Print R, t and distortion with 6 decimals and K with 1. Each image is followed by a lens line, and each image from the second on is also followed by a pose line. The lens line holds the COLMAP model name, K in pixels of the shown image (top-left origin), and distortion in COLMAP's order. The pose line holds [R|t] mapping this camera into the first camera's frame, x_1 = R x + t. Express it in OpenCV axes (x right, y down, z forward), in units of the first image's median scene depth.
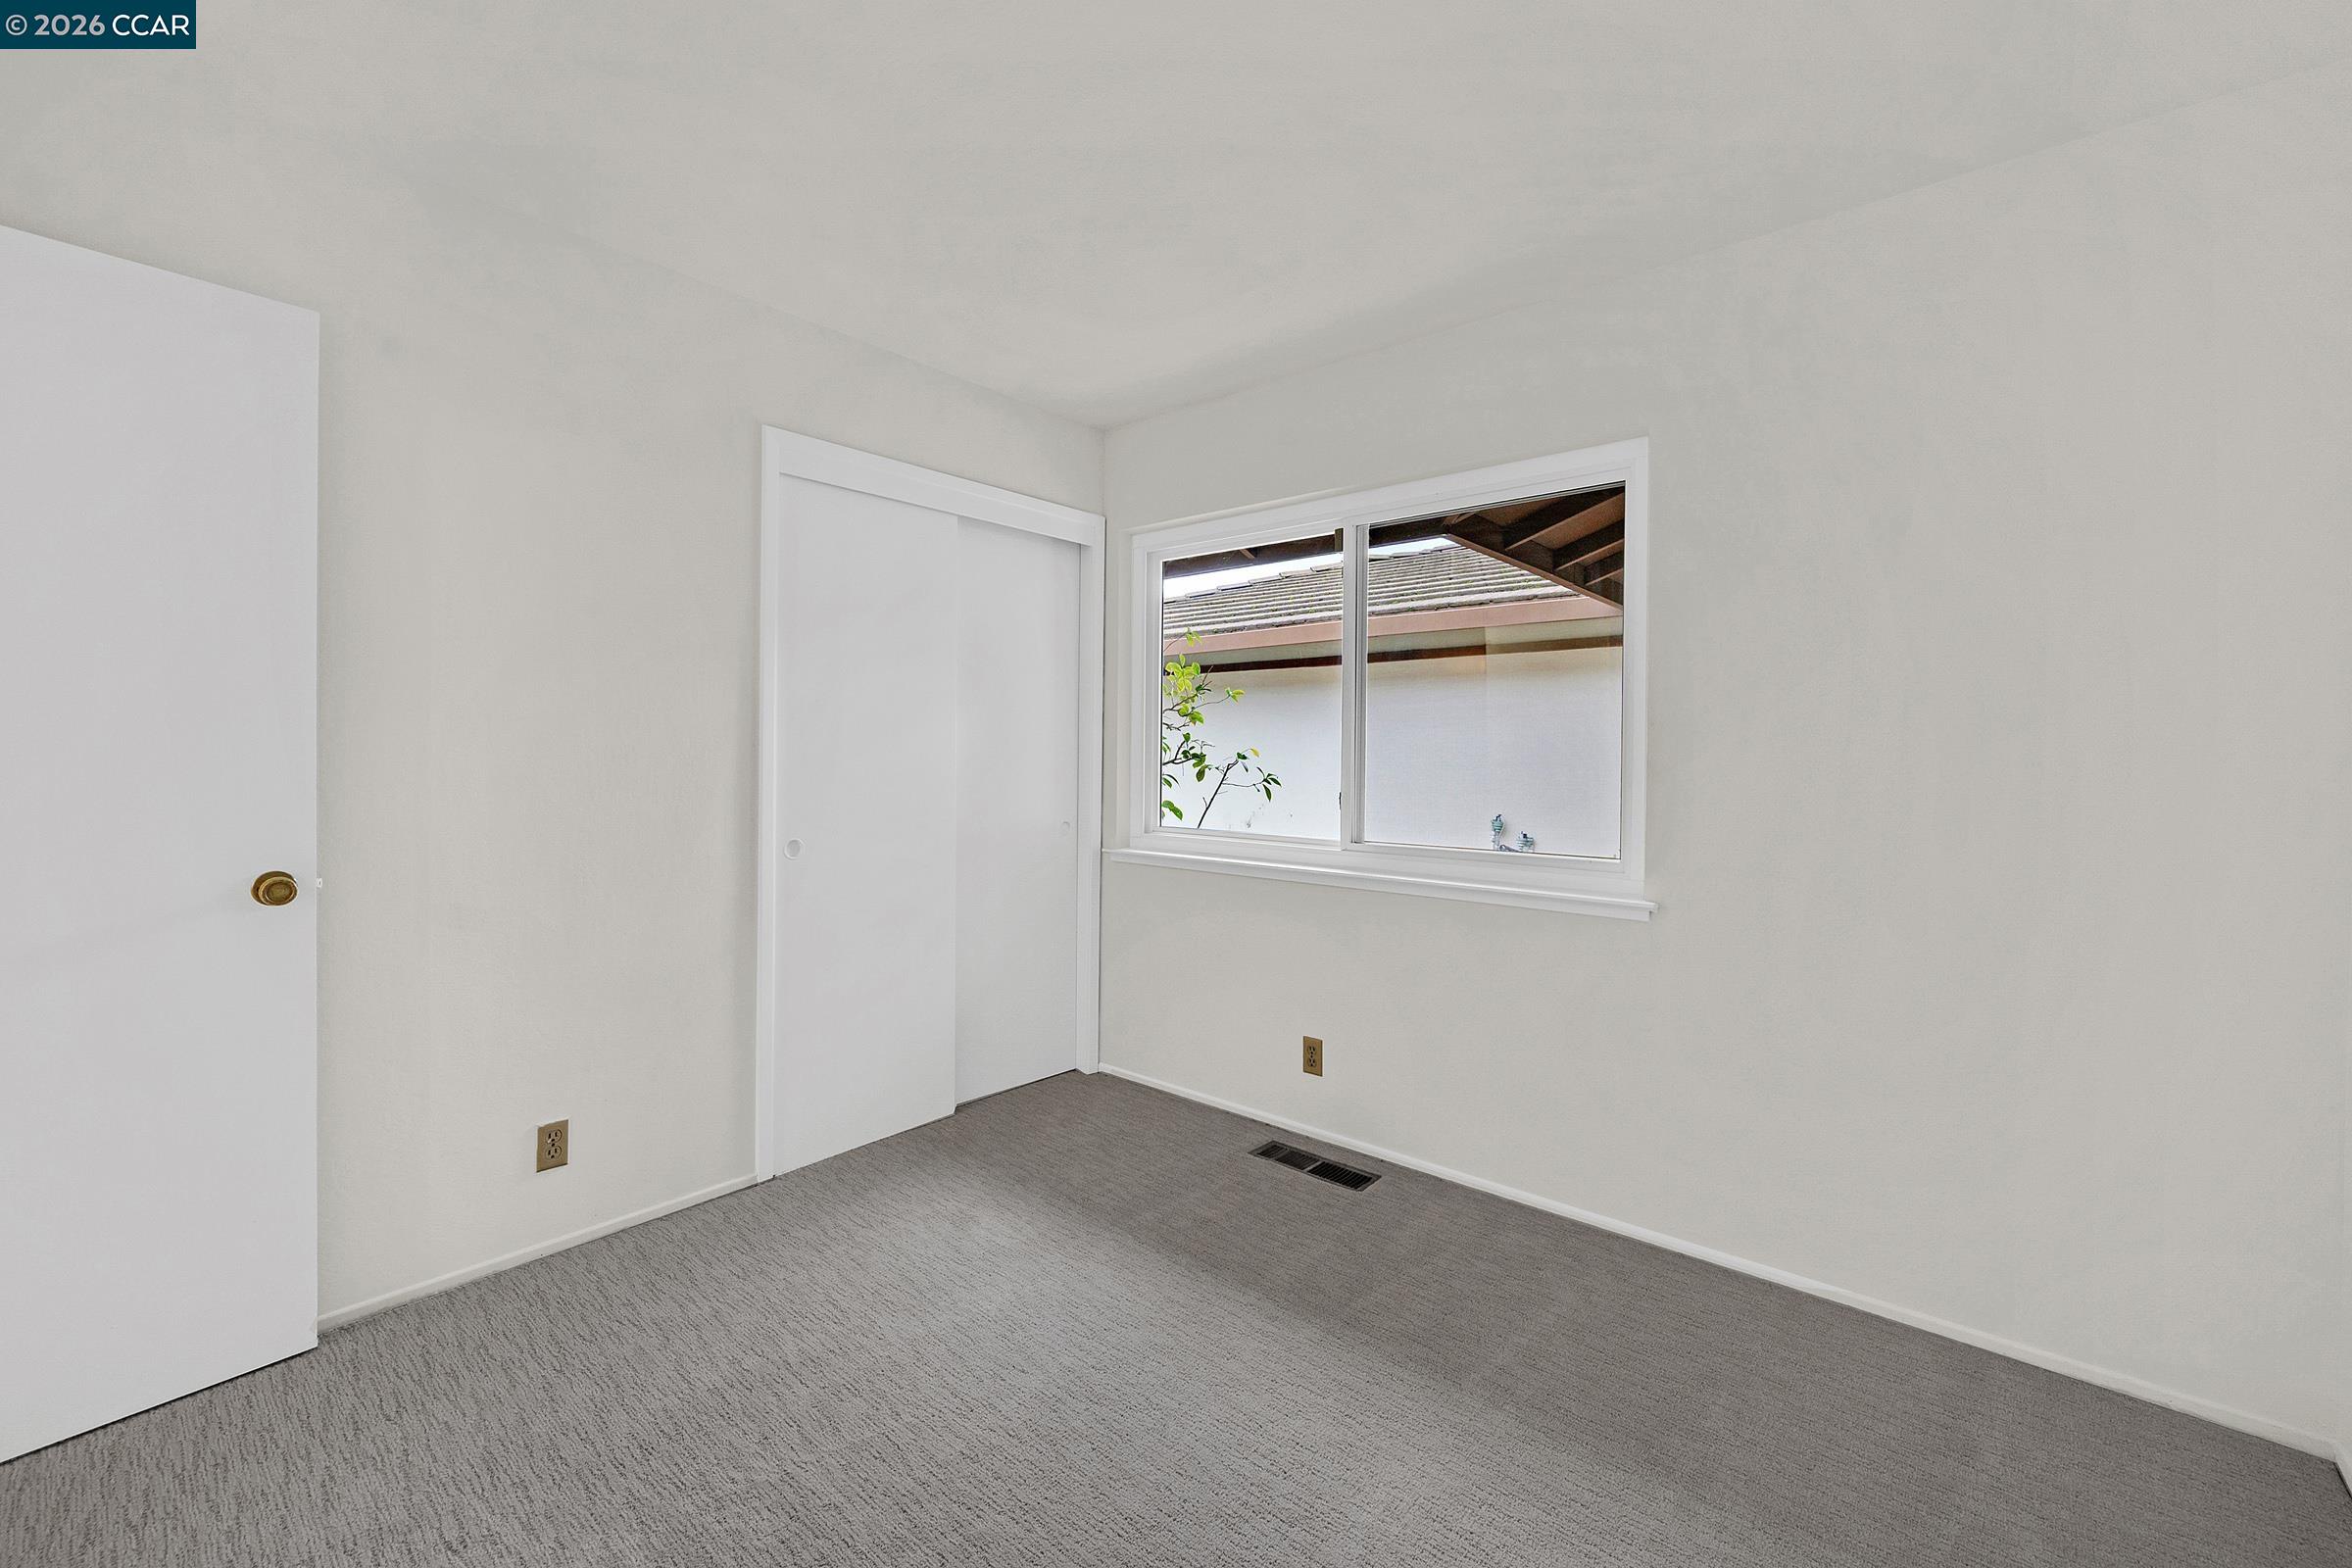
lens RADIAL K [[945.7, 0, 1178.5], [0, 945.7, 766.4], [0, 0, 1]] dist [-0.005668, 0.000644]
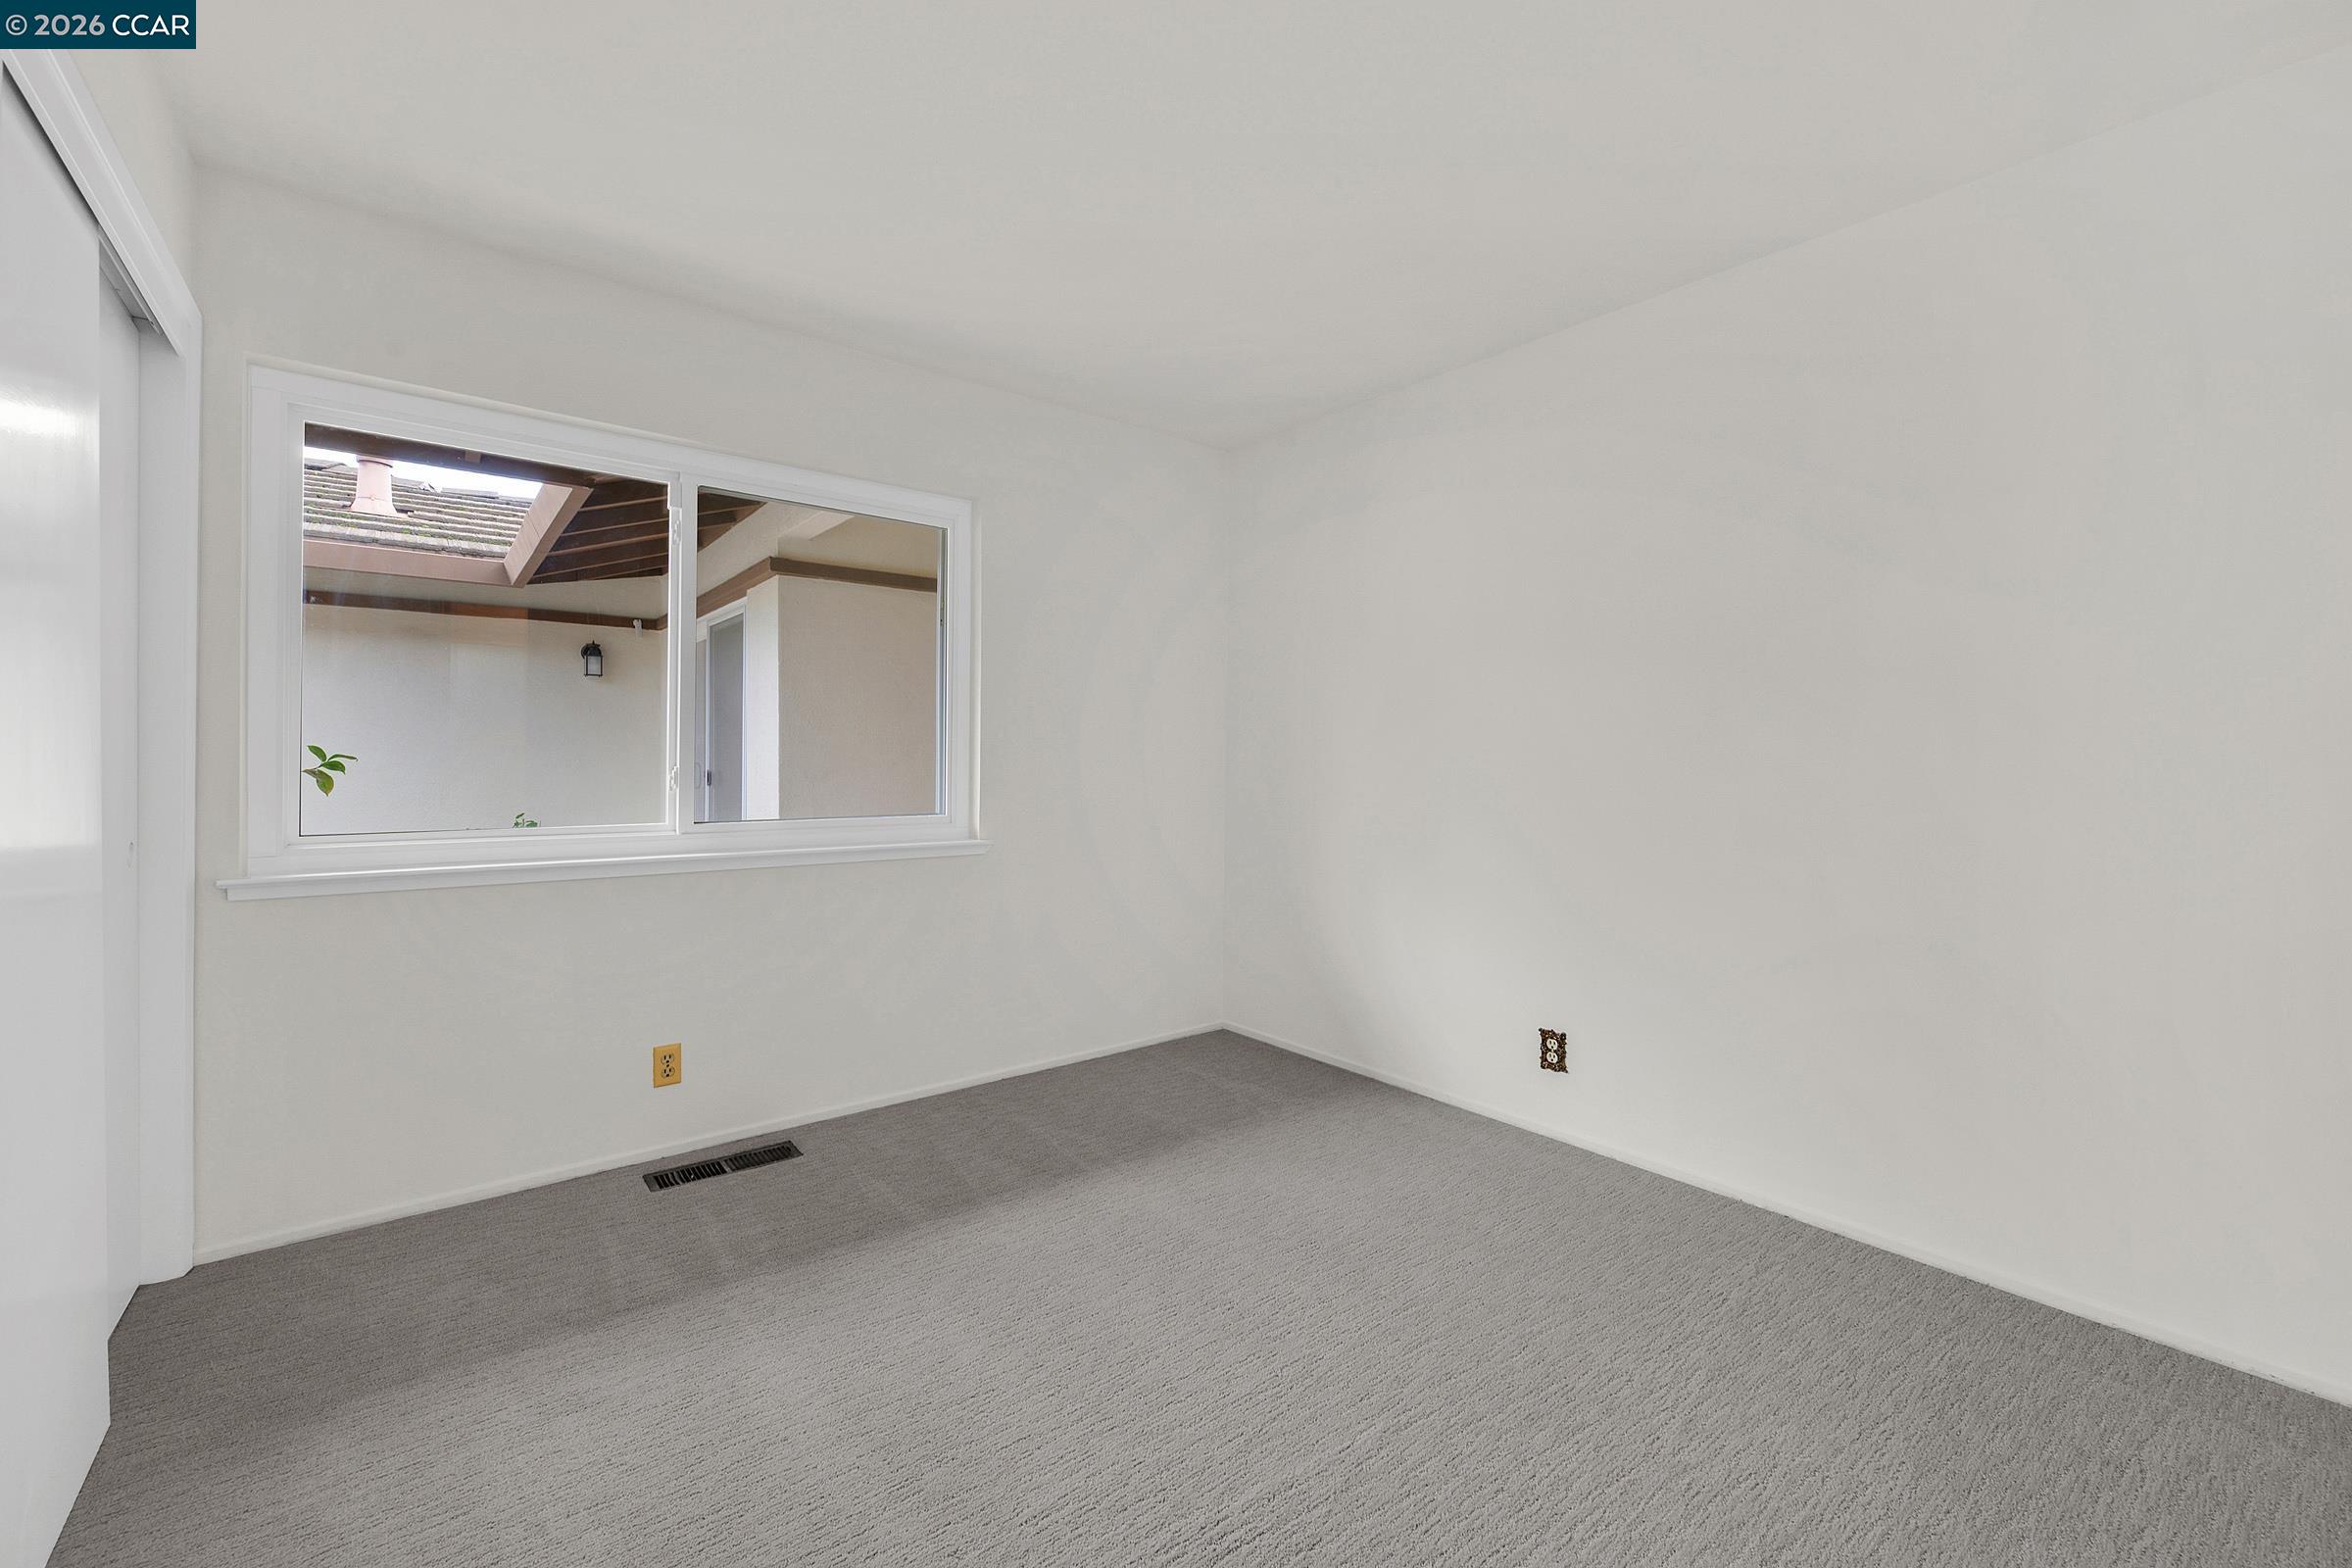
lens RADIAL K [[945.7, 0, 1177.5], [0, 945.7, 774.8], [0, 0, 1]] dist [-0.005668, 0.000644]
pose [[0.179854, -0.021191, 0.983465, -0.699115], [0.001143, 0.999772, 0.021333, 0.012541], [-0.983693, -0.002713, 0.179837, 0.390157]]
